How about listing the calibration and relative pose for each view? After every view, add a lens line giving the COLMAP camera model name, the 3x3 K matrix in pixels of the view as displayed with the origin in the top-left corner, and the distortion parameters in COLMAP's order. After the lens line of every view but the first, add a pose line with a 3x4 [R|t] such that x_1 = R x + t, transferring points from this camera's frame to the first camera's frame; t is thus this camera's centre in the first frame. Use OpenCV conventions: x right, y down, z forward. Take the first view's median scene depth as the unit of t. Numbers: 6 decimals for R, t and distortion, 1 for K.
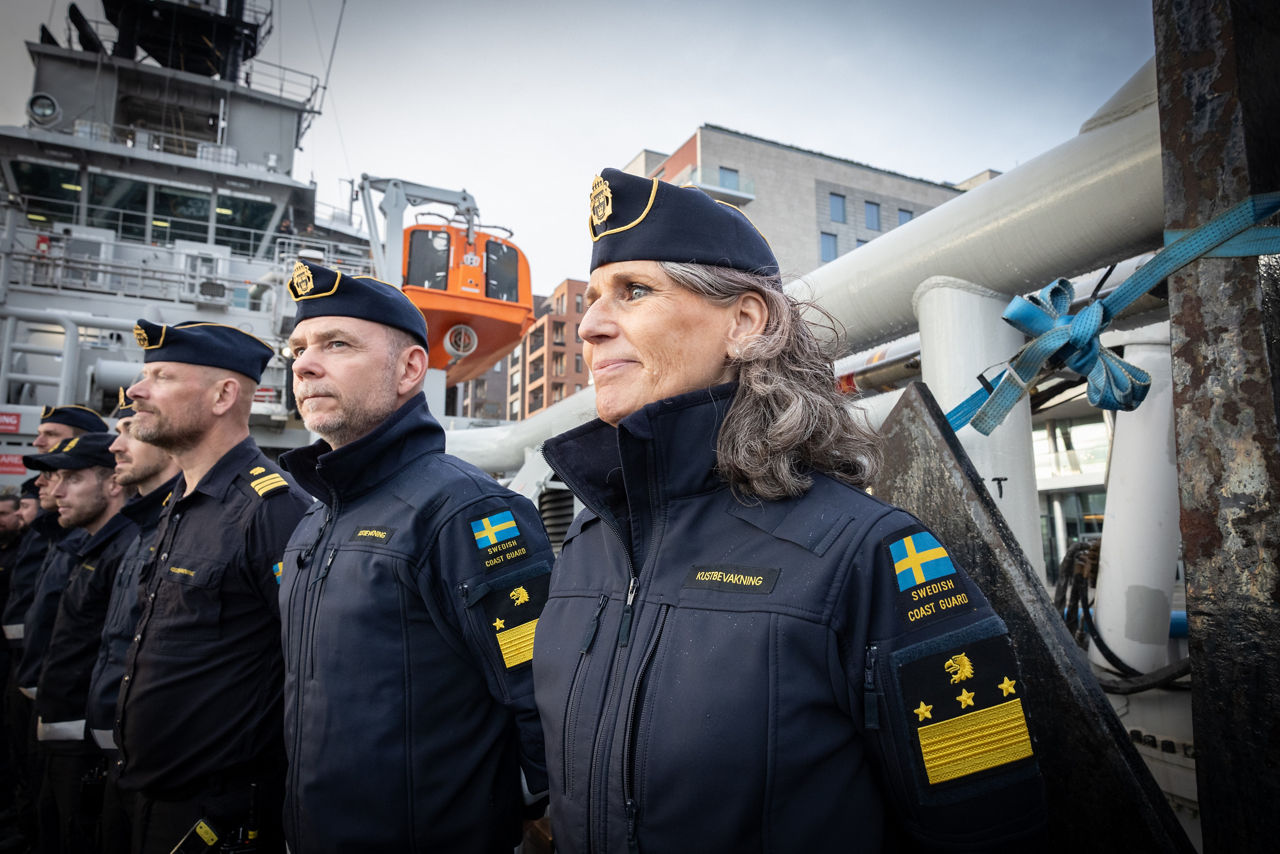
lens RADIAL K [[842.6, 0, 640.0], [0, 842.6, 427.0], [0, 0, 1]] dist [-0.002113, 0.004498]
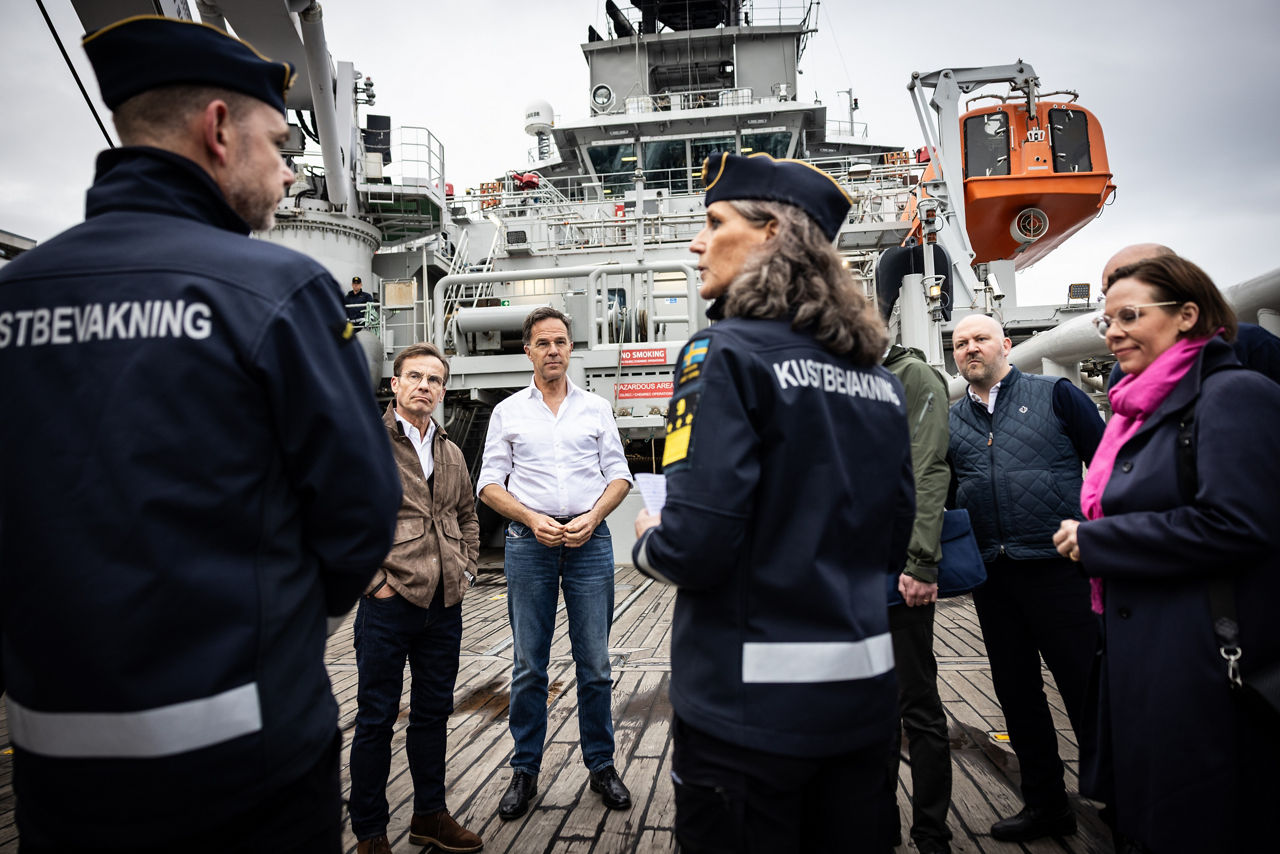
lens RADIAL K [[847.8, 0, 640.0], [0, 847.8, 427.0], [0, 0, 1]] dist [-0.000666, 0.000938]
pose [[0.840470, -0.056789, -0.538874, -0.077956], [0.113661, 0.990845, 0.072856, 0.003080], [0.529803, -0.122482, 0.839230, -0.055355]]
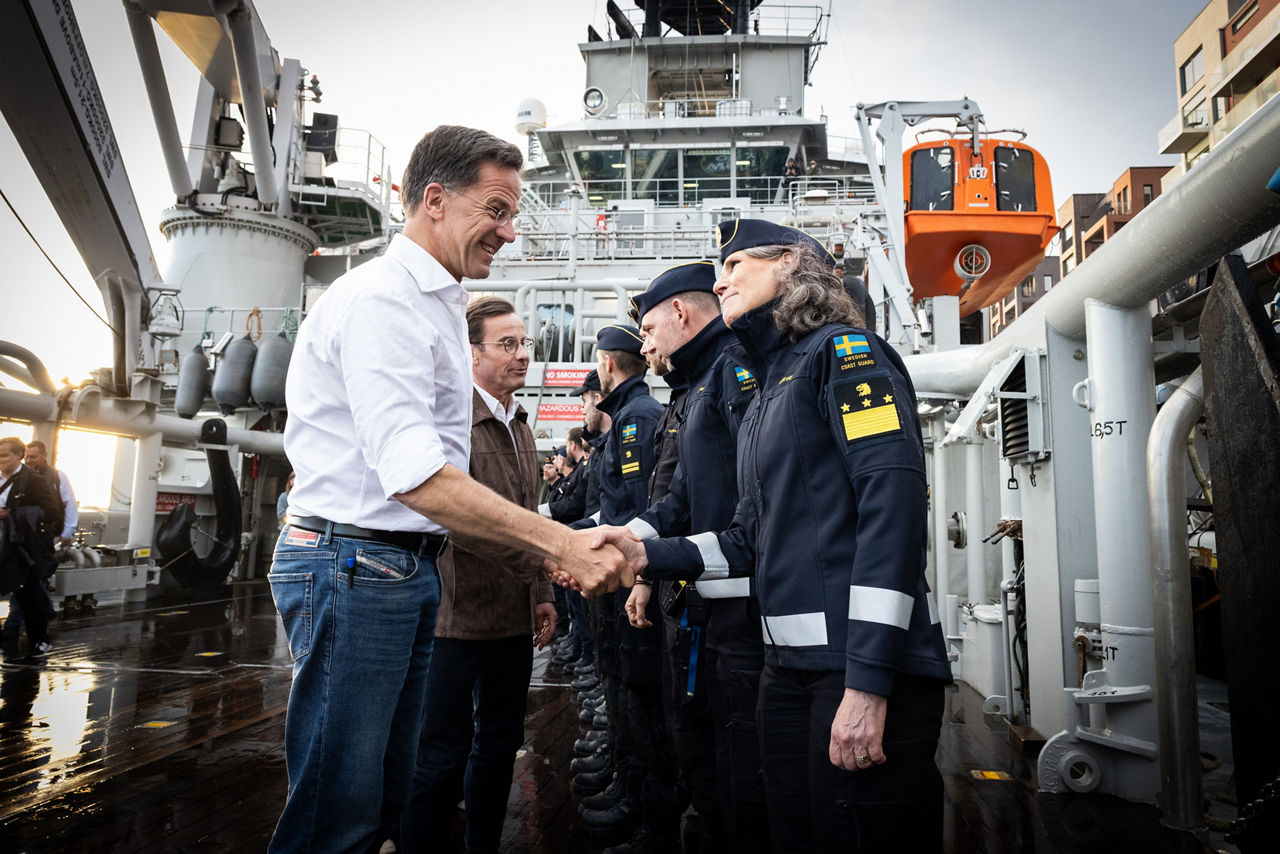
lens RADIAL K [[949.3, 0, 679.4], [0, 949.3, 384.4], [0, 0, 1]] dist [-0.003760, 0.002646]
pose [[0.851034, -0.055137, -0.522207, 0.047160], [0.065410, 0.997858, 0.001239, 0.008589], [0.521020, -0.035212, 0.852818, -0.052606]]
